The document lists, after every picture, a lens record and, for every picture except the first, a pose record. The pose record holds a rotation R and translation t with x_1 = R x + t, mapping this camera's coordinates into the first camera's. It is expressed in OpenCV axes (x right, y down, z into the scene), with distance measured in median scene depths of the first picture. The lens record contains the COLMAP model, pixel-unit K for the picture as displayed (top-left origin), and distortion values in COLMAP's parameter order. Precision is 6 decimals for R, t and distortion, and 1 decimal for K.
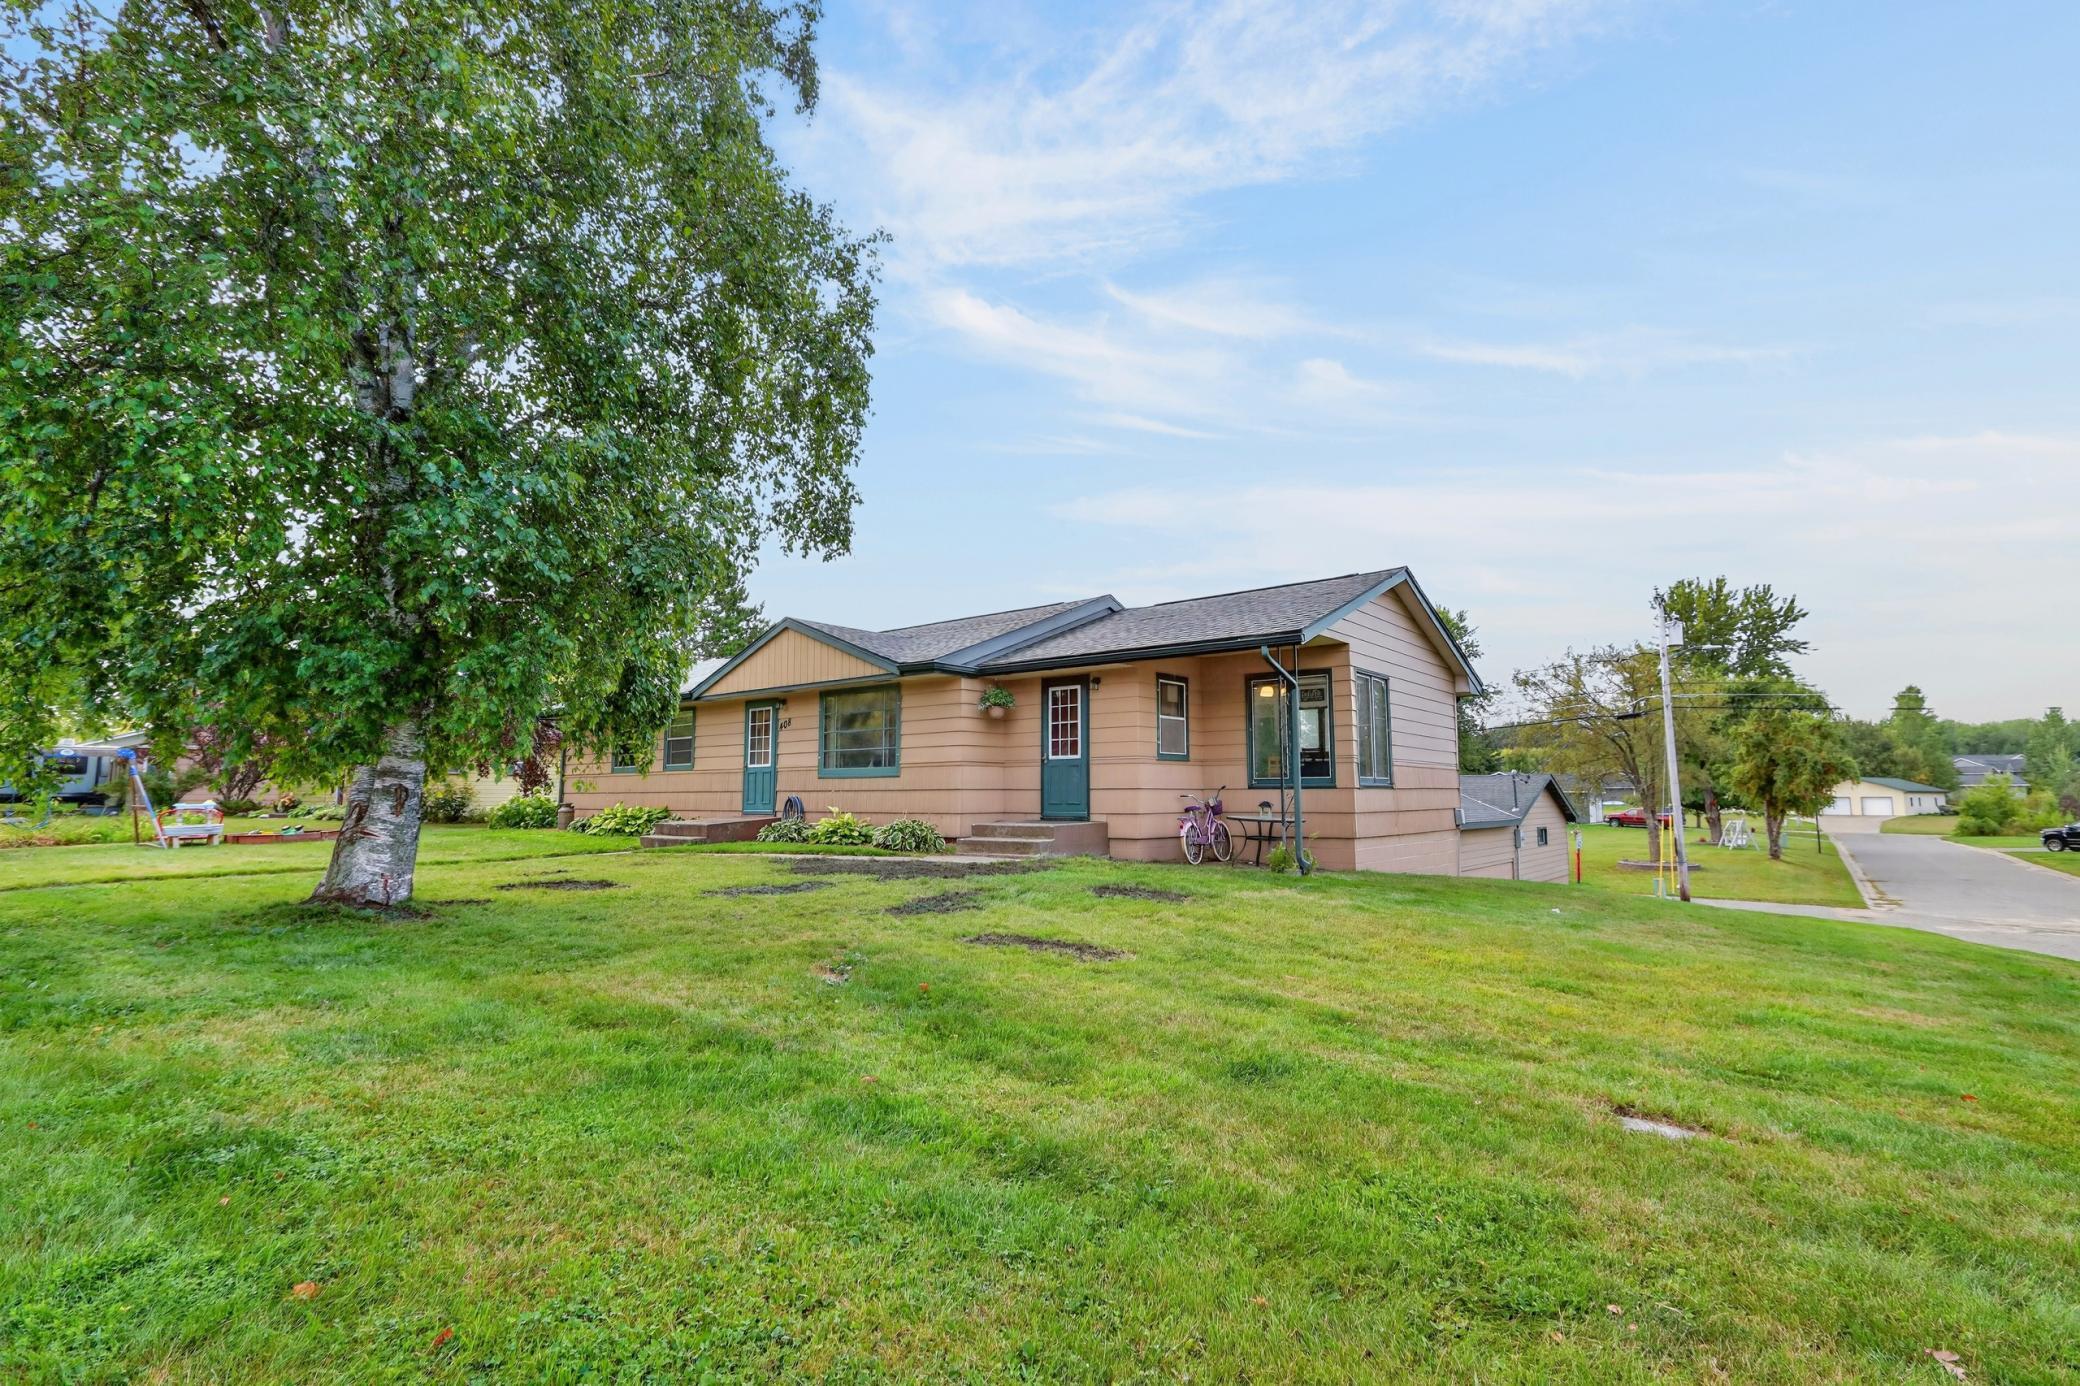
lens RADIAL K [[970.2, 0, 1040.0], [0, 970.2, 693.0], [0, 0, 1]] dist [-0.001165, -0.000050]
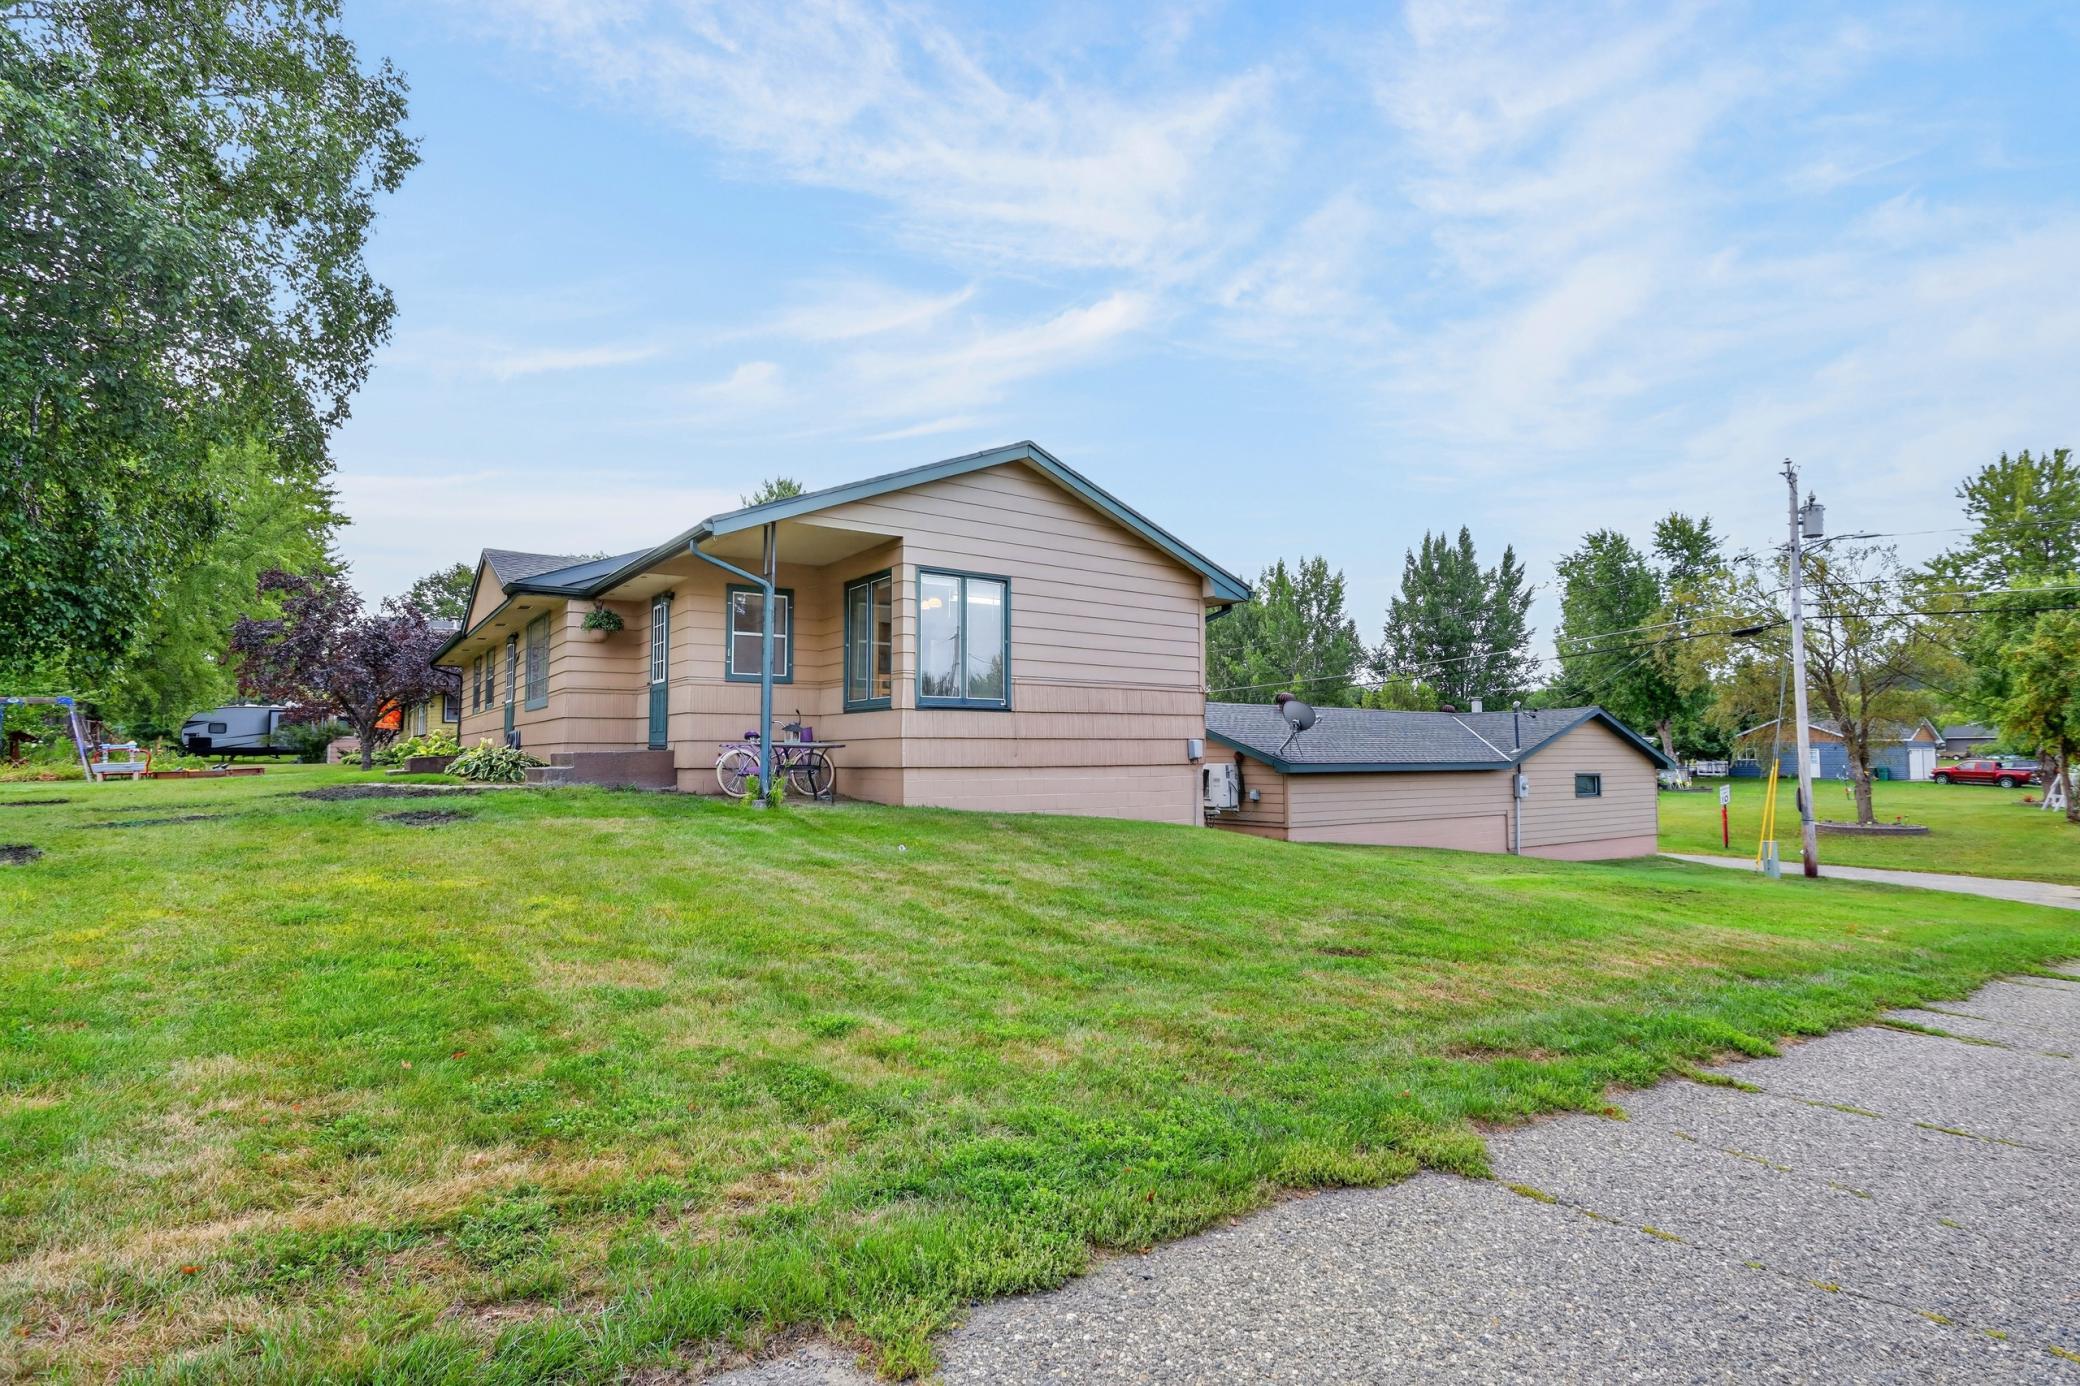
lens RADIAL K [[1009.3, 0, 1040.0], [0, 1009.3, 693.0], [0, 0, 1]] dist [0.000946, 0.000364]
pose [[0.963661, -0.018469, -0.266488, 0.616336], [0.030739, 0.998647, 0.041948, 0.047076], [0.265353, -0.048615, 0.962925, 0.174720]]
